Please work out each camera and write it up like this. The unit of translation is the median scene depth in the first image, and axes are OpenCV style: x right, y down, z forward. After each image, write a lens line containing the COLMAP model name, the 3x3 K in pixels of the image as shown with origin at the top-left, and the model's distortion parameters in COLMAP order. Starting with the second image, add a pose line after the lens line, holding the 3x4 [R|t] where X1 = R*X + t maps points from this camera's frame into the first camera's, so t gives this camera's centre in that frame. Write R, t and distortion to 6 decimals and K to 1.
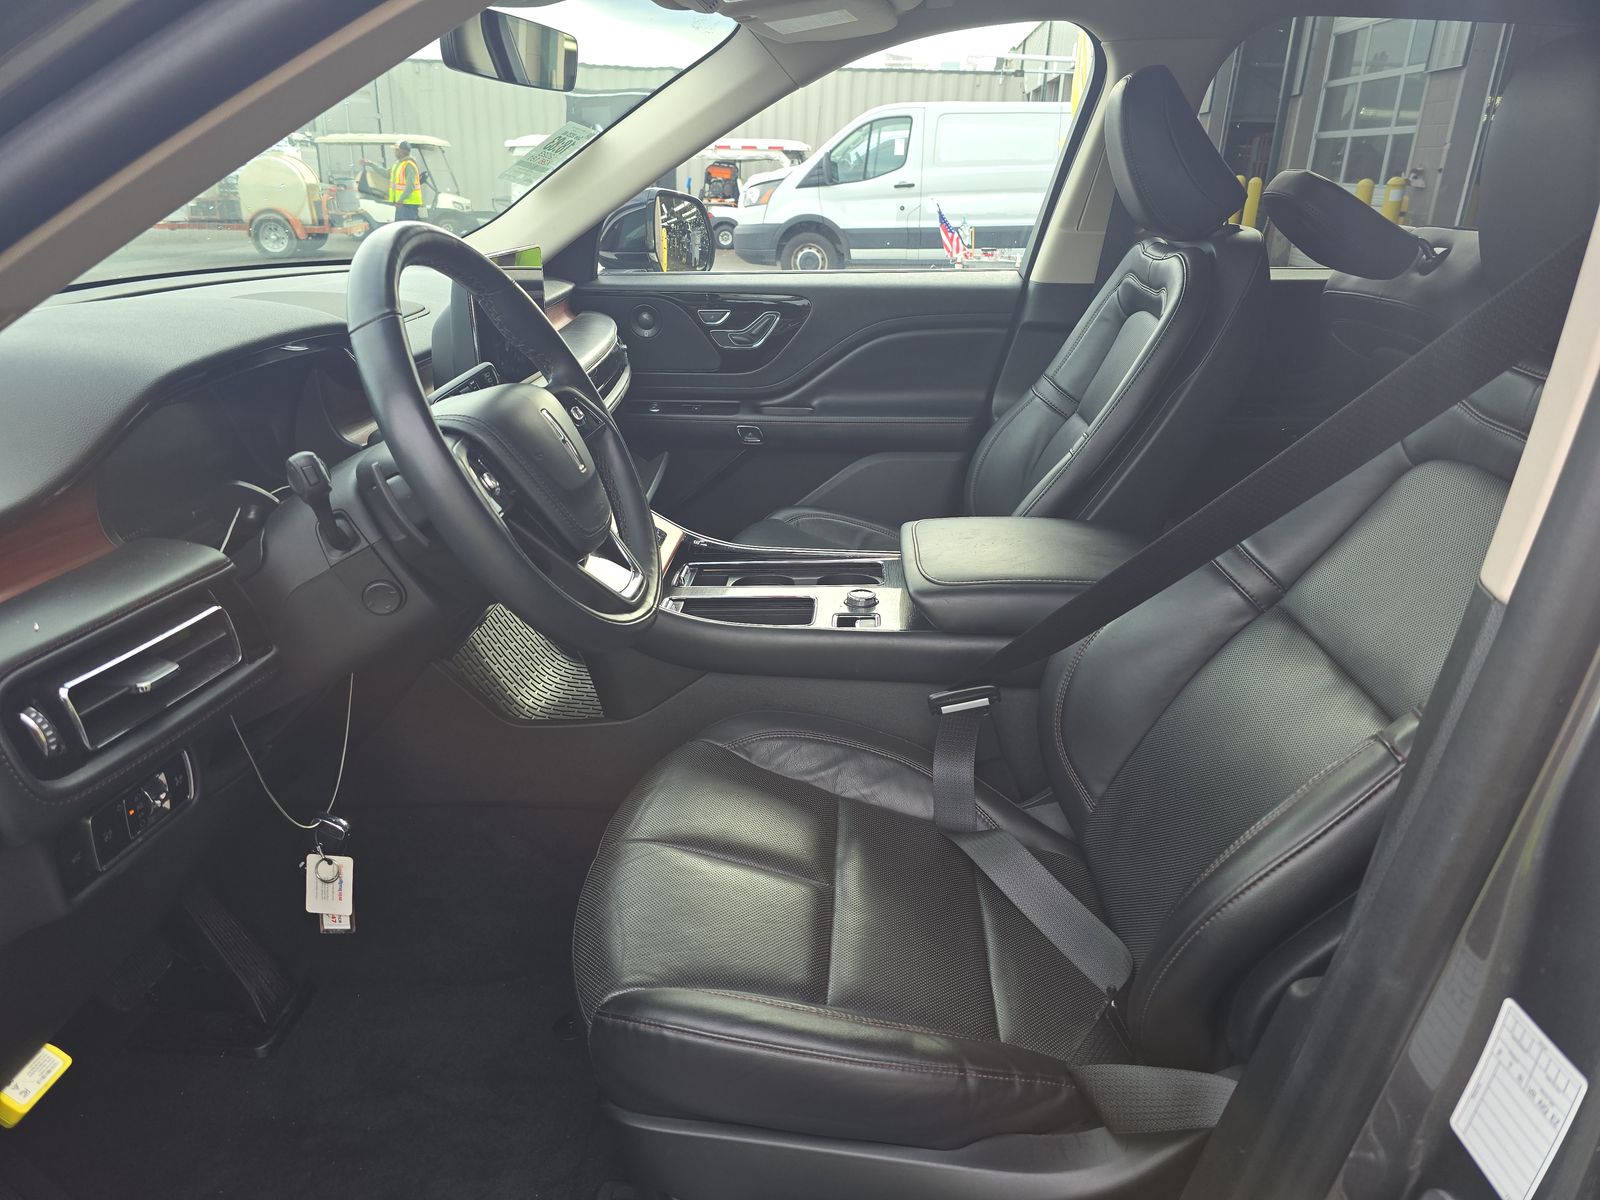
lens RADIAL K [[1060.0, 0, 800.0], [0, 1060.0, 600.0], [0, 0, 1]] dist [0.002634, 0.000484]
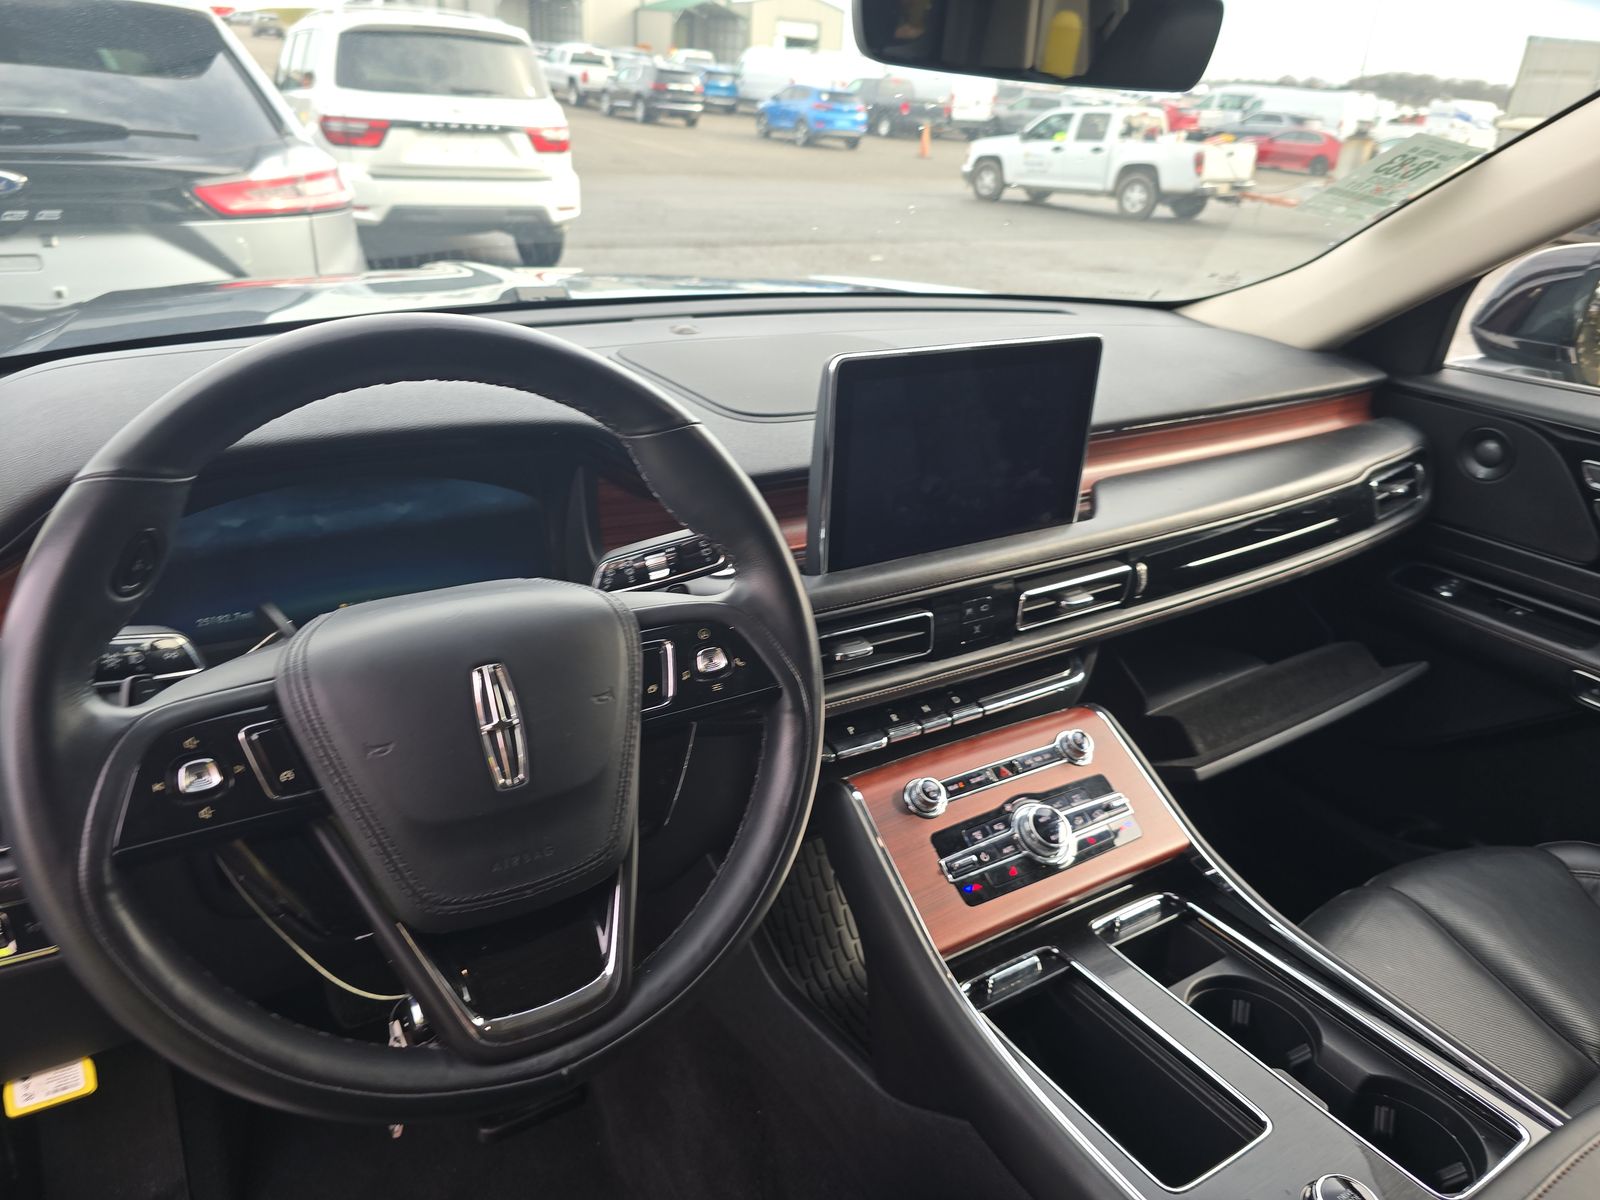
lens RADIAL K [[1078.5, 0, 800.0], [0, 1078.5, 600.0], [0, 0, 1]] dist [-0.022327, -0.000506]
pose [[0.590343, 0.348073, -0.728245, 0.112424], [-0.346587, 0.924141, 0.160748, -0.164023], [0.728953, 0.157504, 0.666198, 0.346201]]
